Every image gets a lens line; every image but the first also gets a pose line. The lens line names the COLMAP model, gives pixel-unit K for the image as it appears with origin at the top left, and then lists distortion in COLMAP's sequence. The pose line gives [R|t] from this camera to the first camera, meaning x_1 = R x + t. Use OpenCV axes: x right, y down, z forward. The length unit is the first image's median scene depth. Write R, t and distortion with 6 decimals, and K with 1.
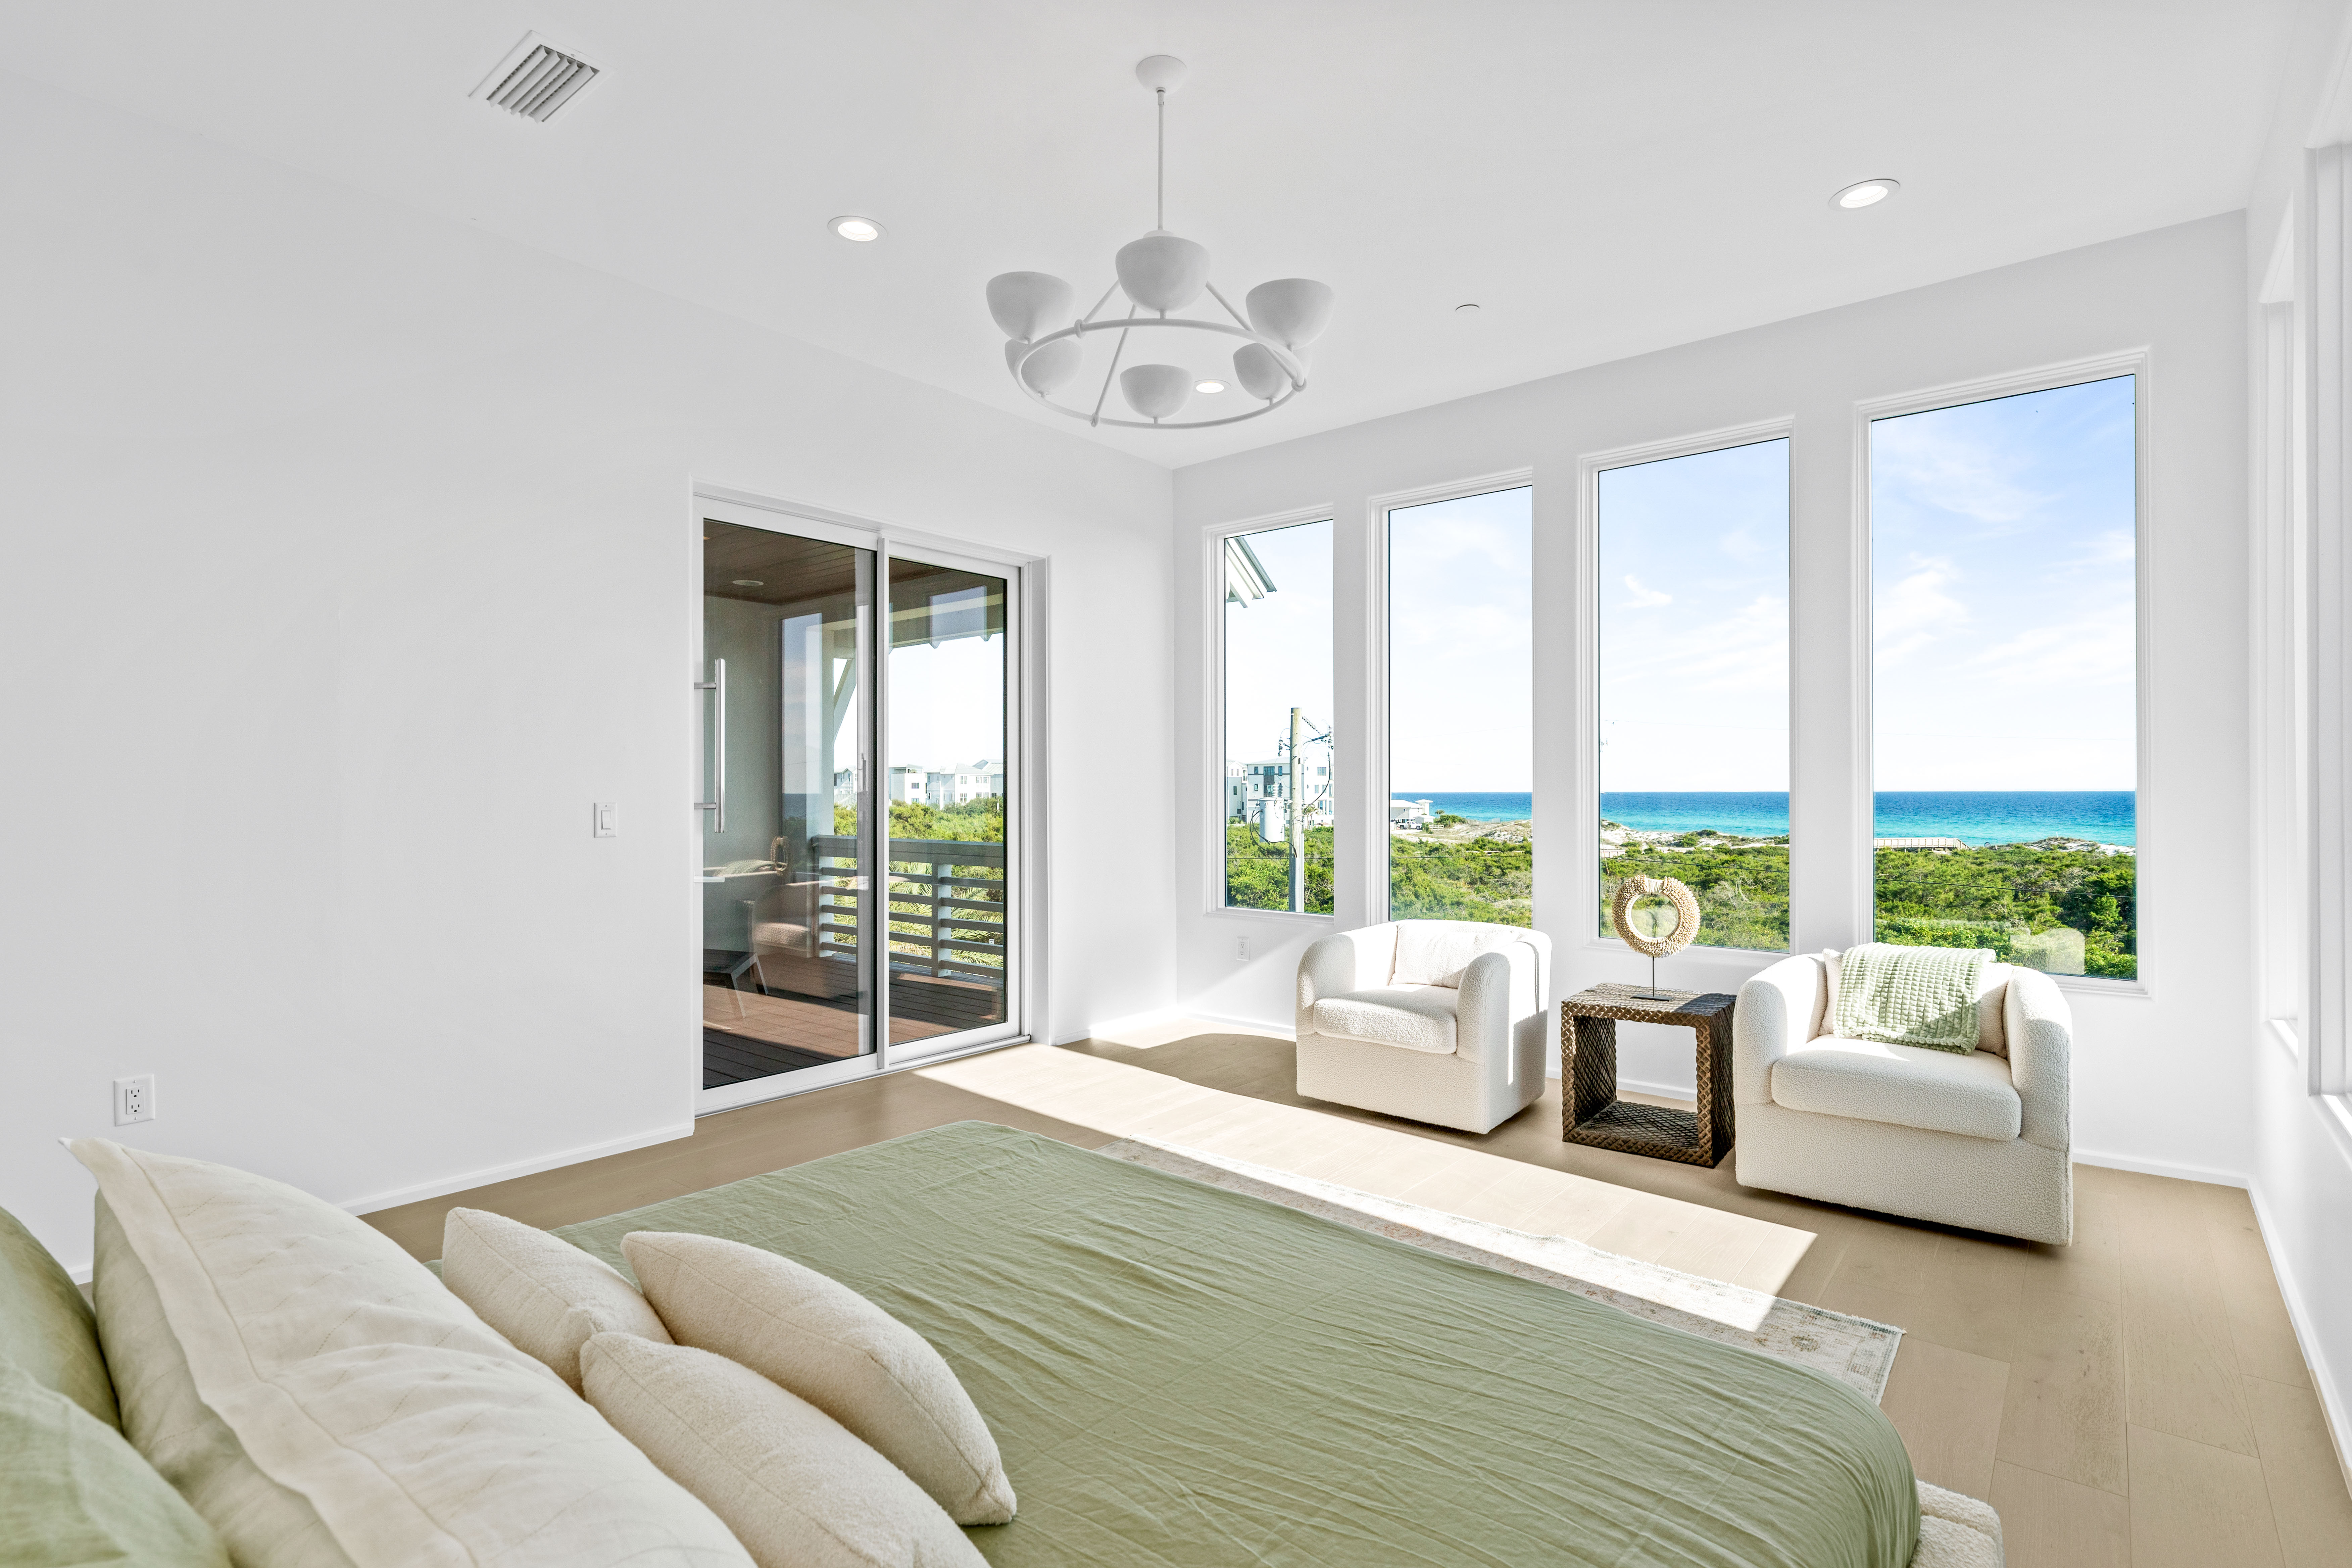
lens RADIAL K [[1112.4, 0, 1154.8], [0, 1112.4, 783.1], [0, 0, 1]] dist [0.003055, 0.001144]
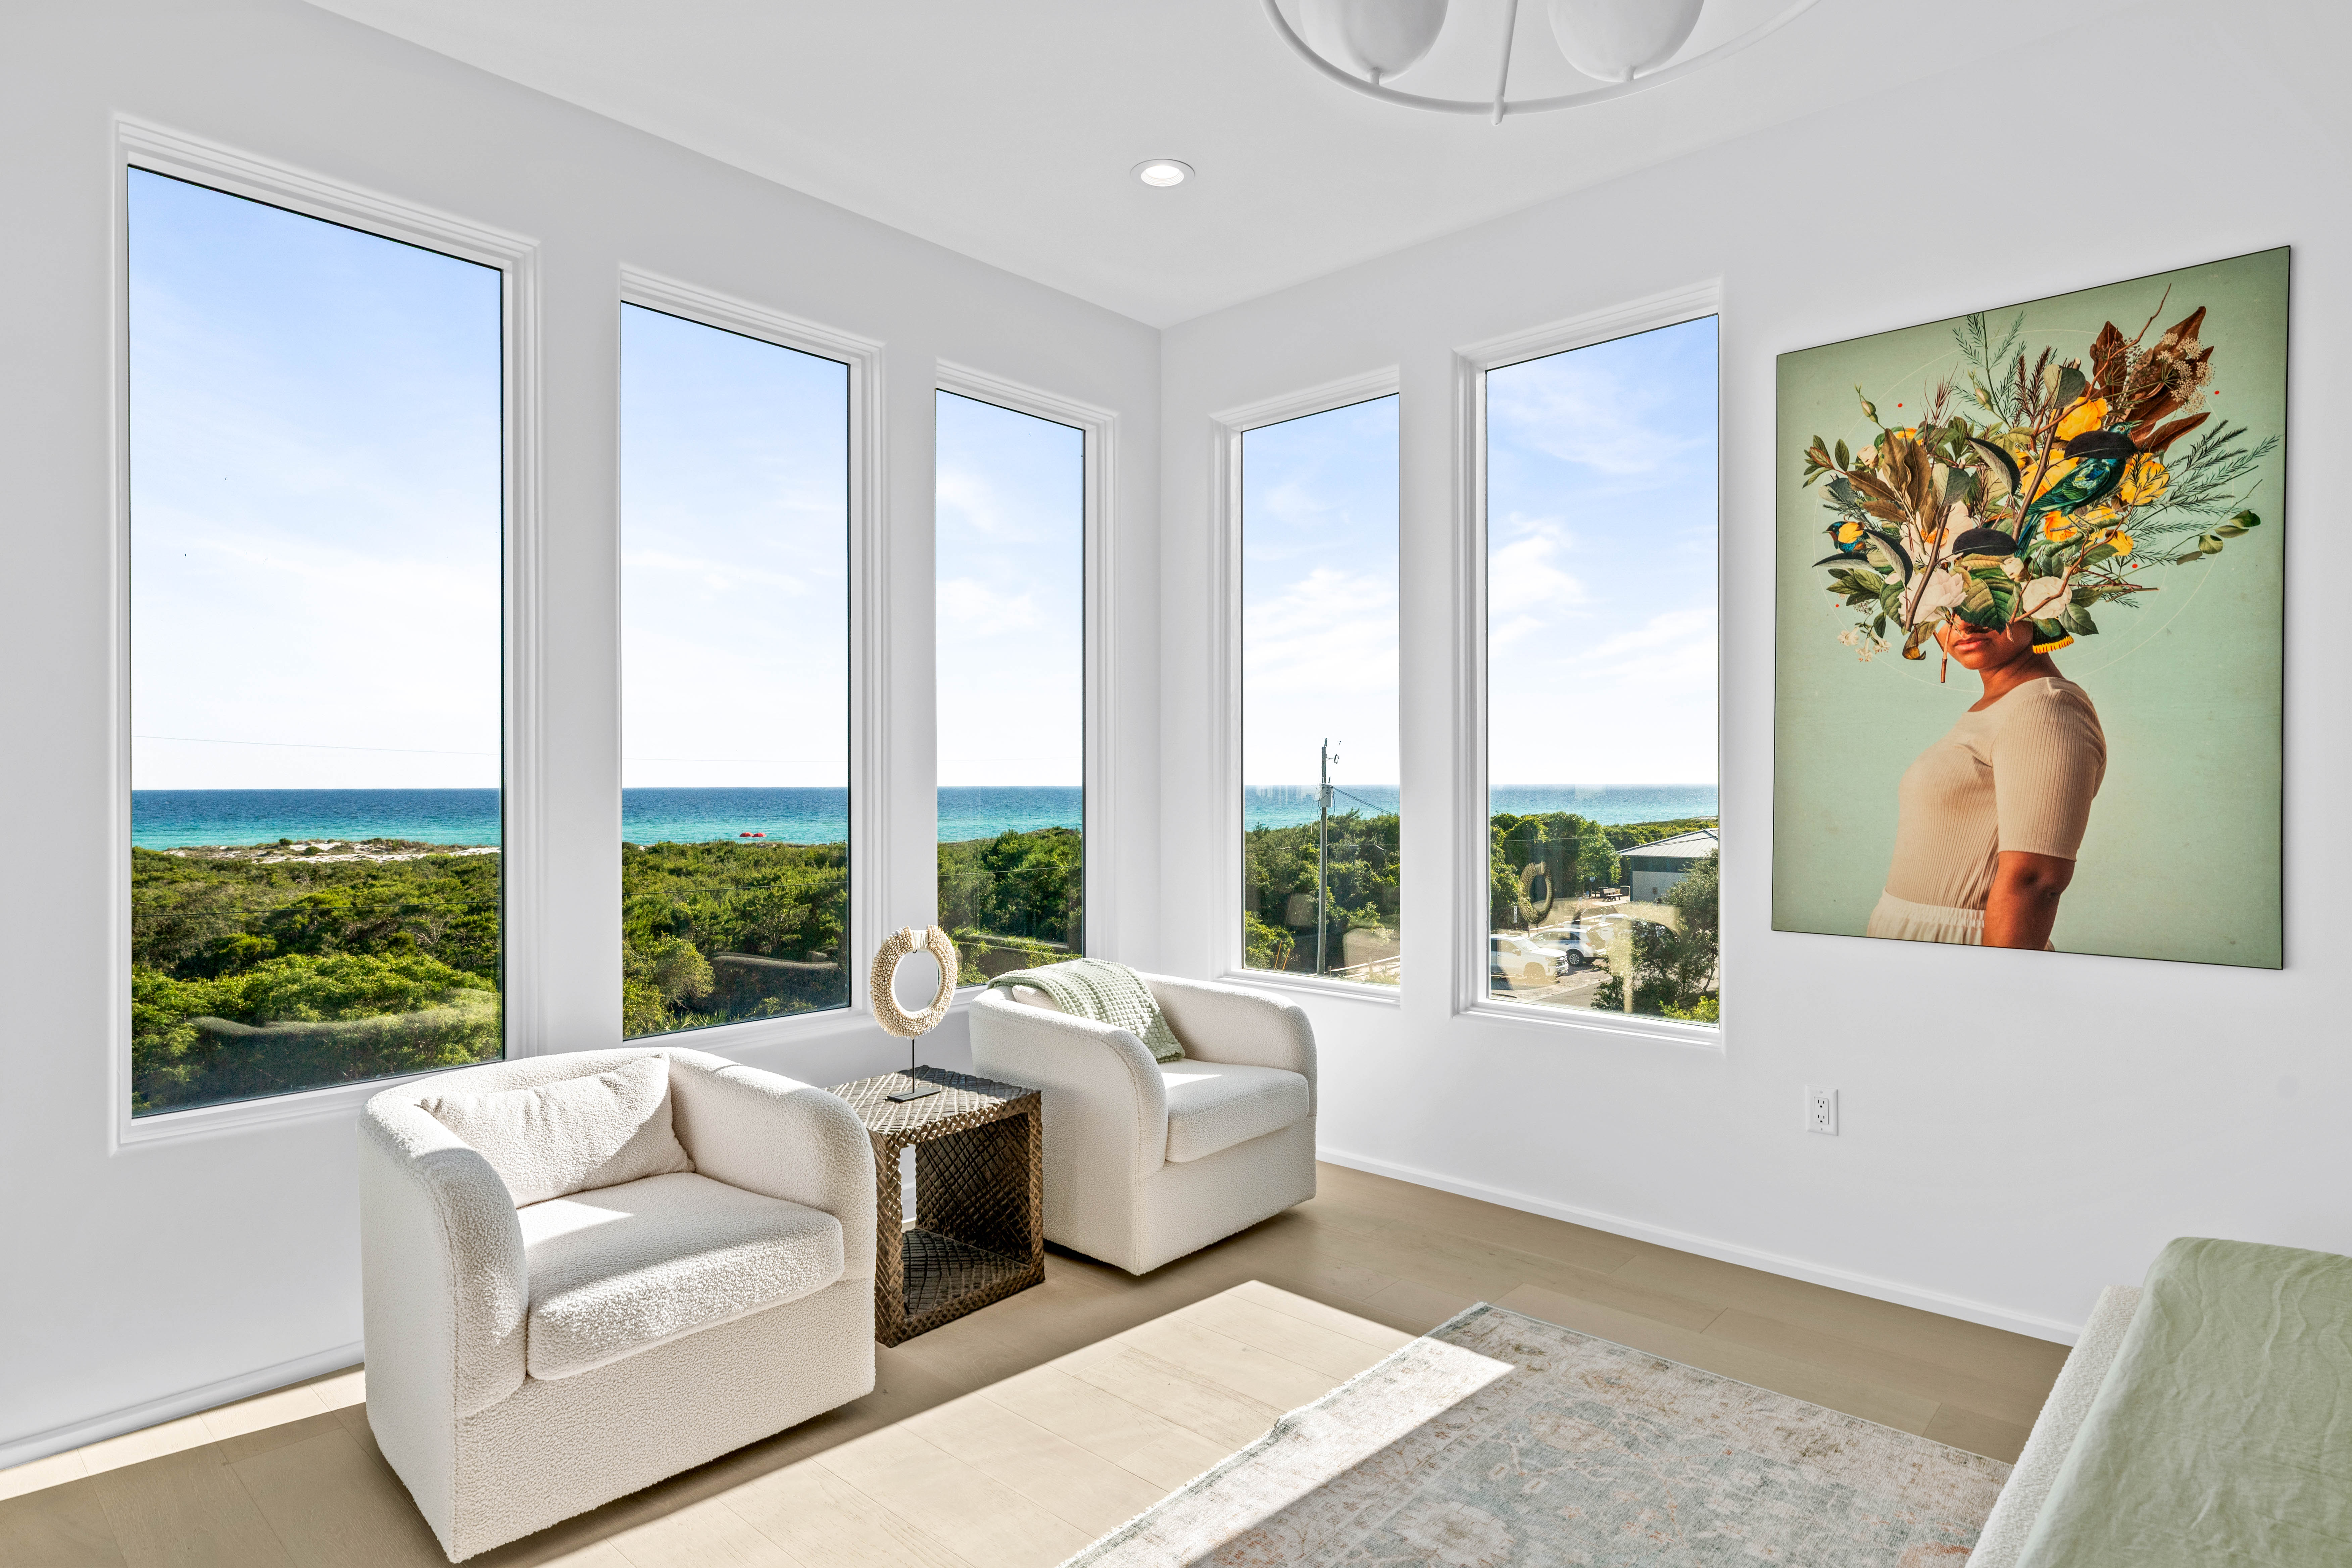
lens RADIAL K [[1275.4, 0, 1184.7], [0, 1275.4, 782.0], [0, 0, 1]] dist [0.003057, 0.000233]
pose [[0.031996, 0.000493, 0.999488, -0.266328], [-0.002013, 0.999998, -0.000429, -0.004466], [-0.999486, -0.001998, 0.031997, 0.584706]]
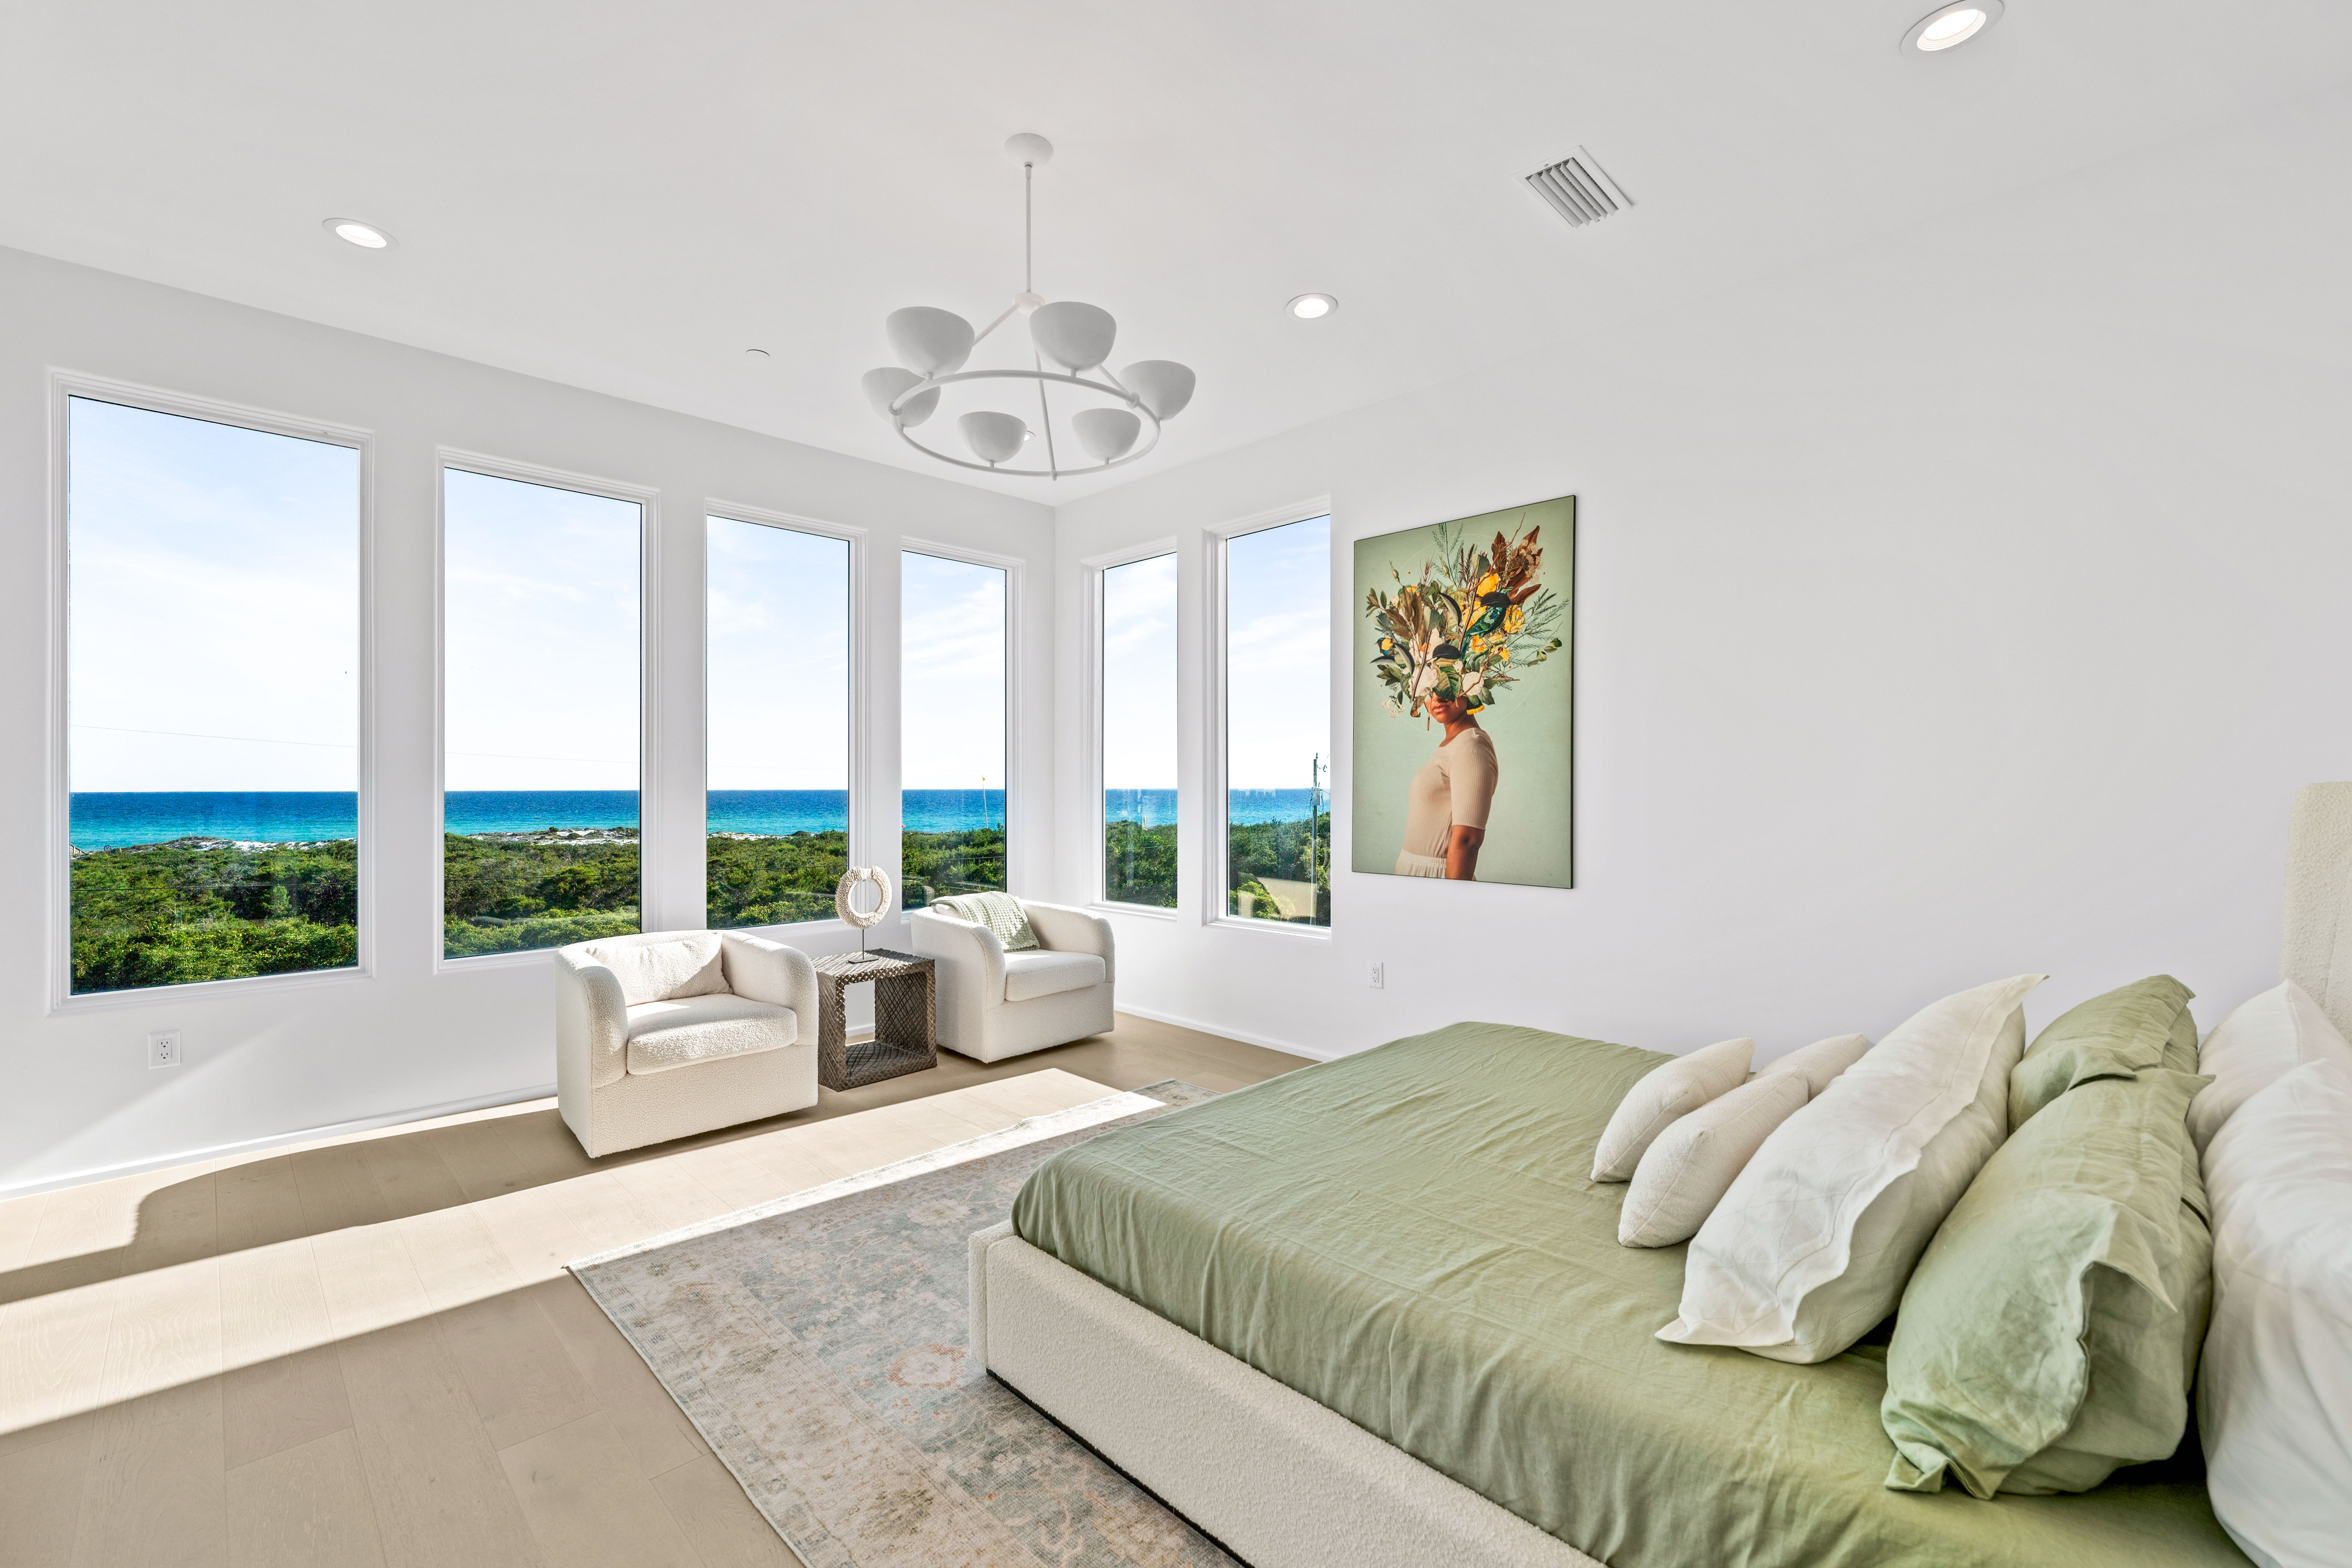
lens RADIAL K [[990.6, 0, 1183.3], [0, 990.6, 783.8], [0, 0, 1]] dist [0.003302, -0.000651]
pose [[0.081042, 0.002756, 0.996707, -0.479453], [-0.003384, 0.999991, -0.002490, -0.004870], [-0.996705, -0.003171, 0.081050, 0.396170]]
